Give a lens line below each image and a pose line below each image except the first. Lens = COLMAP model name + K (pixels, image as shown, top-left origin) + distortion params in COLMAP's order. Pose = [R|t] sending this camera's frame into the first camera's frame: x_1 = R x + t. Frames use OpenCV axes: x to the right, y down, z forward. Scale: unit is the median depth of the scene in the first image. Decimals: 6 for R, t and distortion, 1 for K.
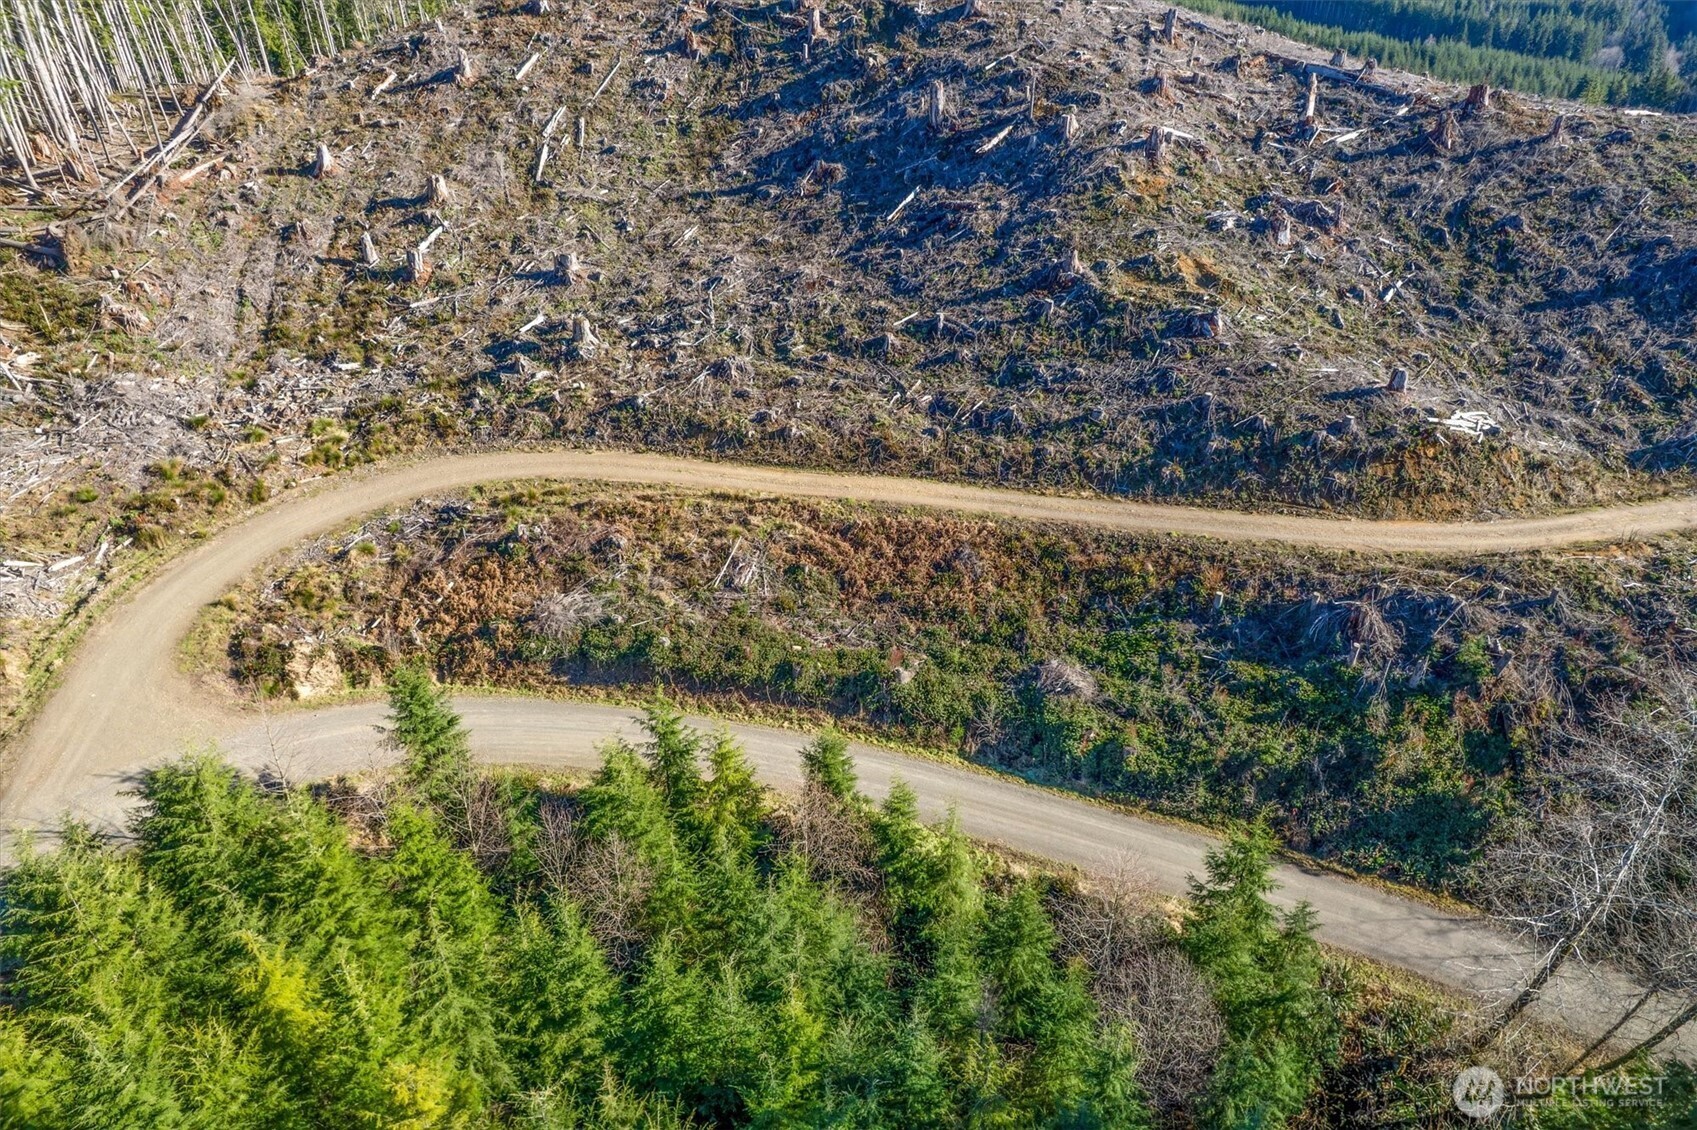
lens RADIAL K [[1088.0, 0, 853.8], [0, 1088.0, 566.4], [0, 0, 1]] dist [-0.074119, 0.065636]
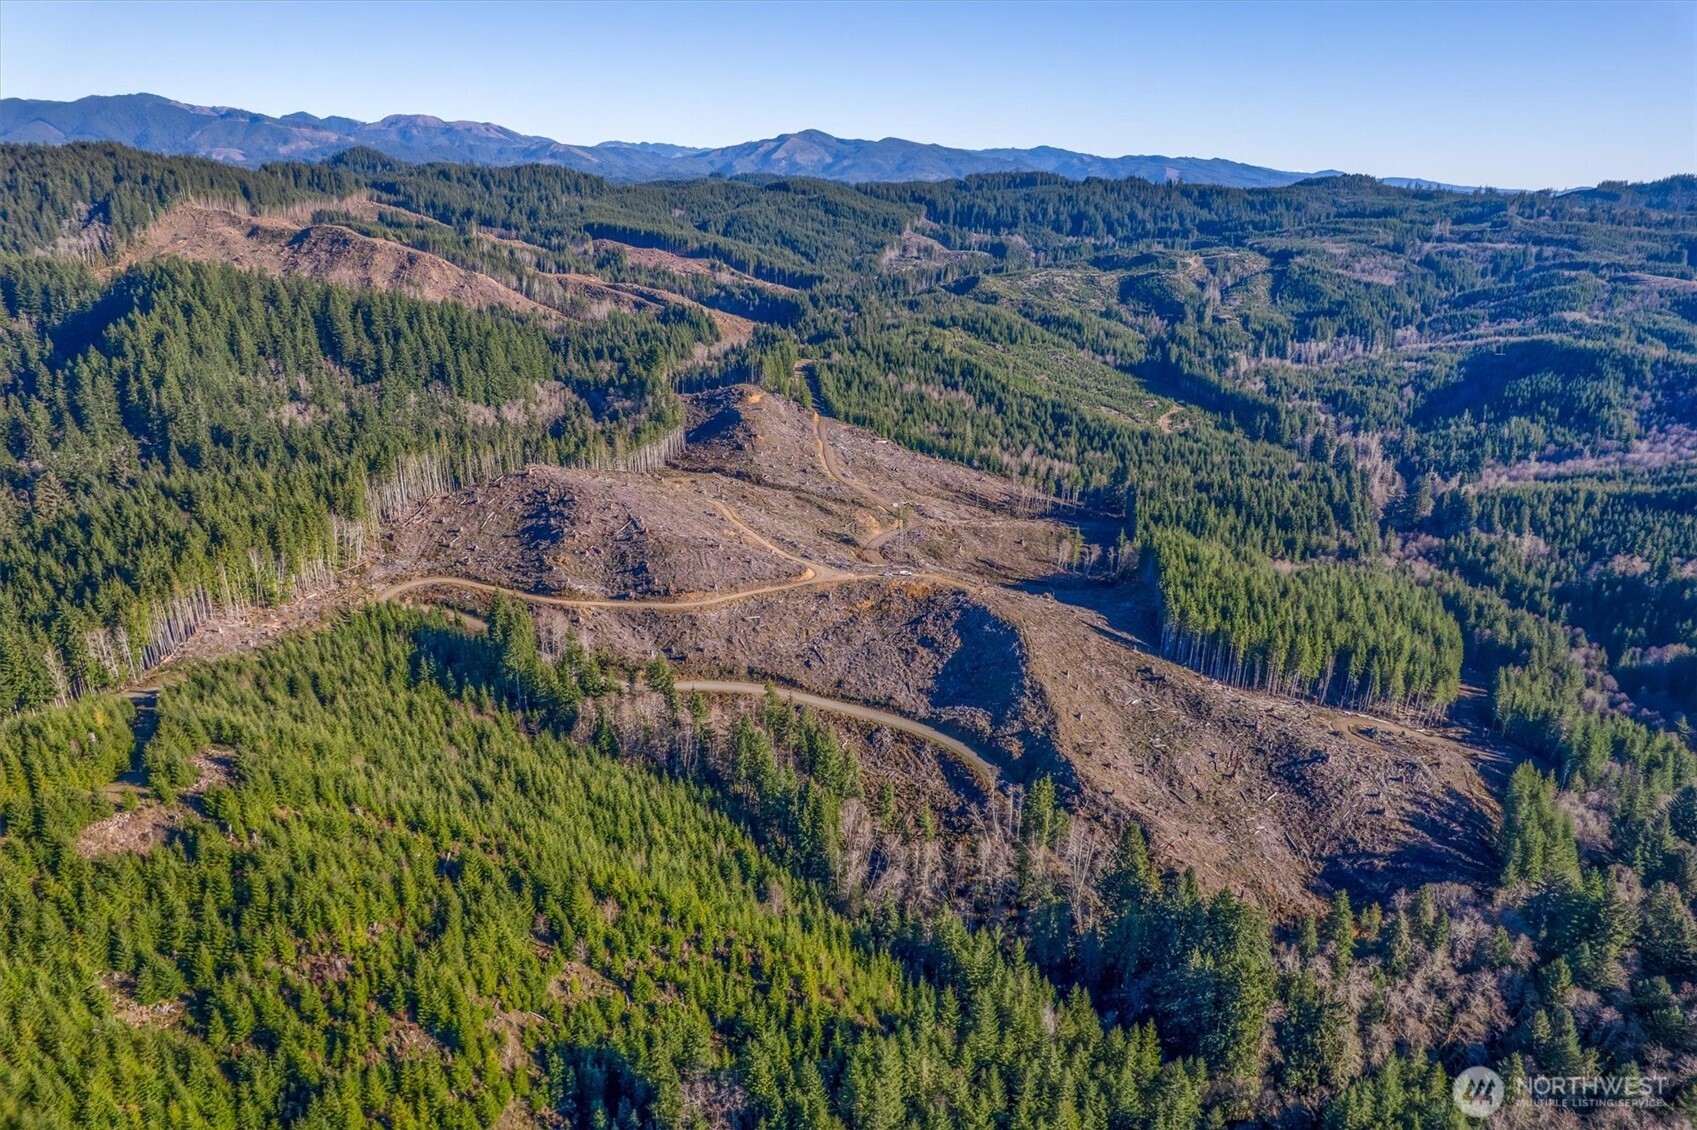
lens RADIAL K [[1088.0, 0, 856.9], [0, 1088.0, 558.8], [0, 0, 1]] dist [-0.074119, 0.065636]
pose [[0.971981, 0.092955, -0.215901, 3.370749], [-0.137357, 0.969962, -0.200765, 0.723921], [0.190753, 0.224795, 0.955552, -4.605360]]
